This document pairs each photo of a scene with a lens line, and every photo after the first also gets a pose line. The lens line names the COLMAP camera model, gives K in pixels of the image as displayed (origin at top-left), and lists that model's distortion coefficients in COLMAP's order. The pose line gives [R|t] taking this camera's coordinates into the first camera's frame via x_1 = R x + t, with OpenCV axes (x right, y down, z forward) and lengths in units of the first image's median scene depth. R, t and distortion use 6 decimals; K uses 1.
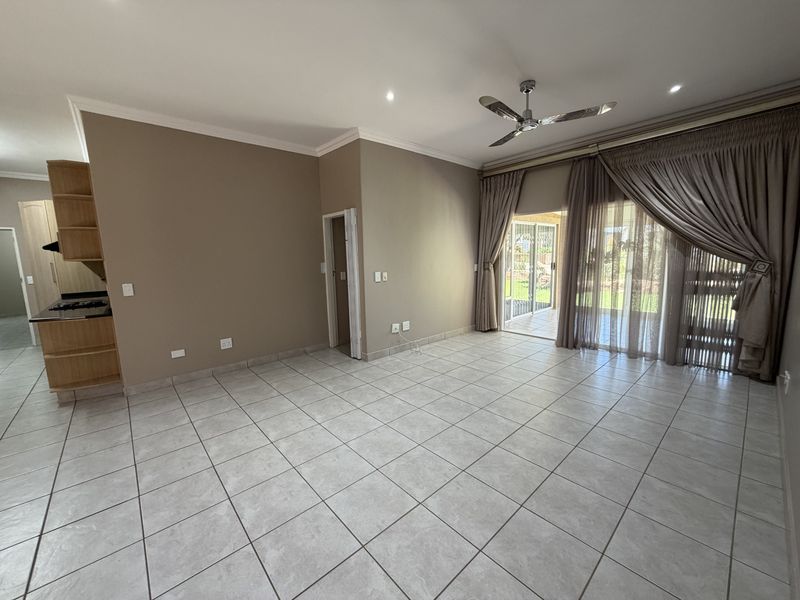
lens RADIAL K [[322.0, 0, 400.0], [0, 322.0, 300.0], [0, 0, 1]] dist [0.000030, 0.000152]
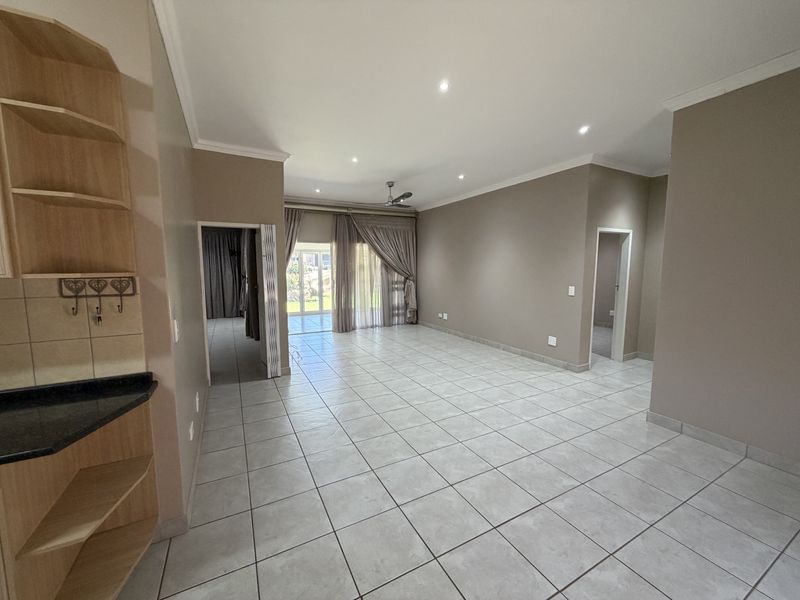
lens RADIAL K [[322.0, 0, 400.0], [0, 322.0, 300.0], [0, 0, 1]] dist [0.000030, 0.000152]
pose [[0.232651, -0.074064, 0.969736, -1.150116], [0.132465, 0.990217, 0.043848, -0.048330], [-0.963497, 0.118255, 0.240186, 0.447807]]
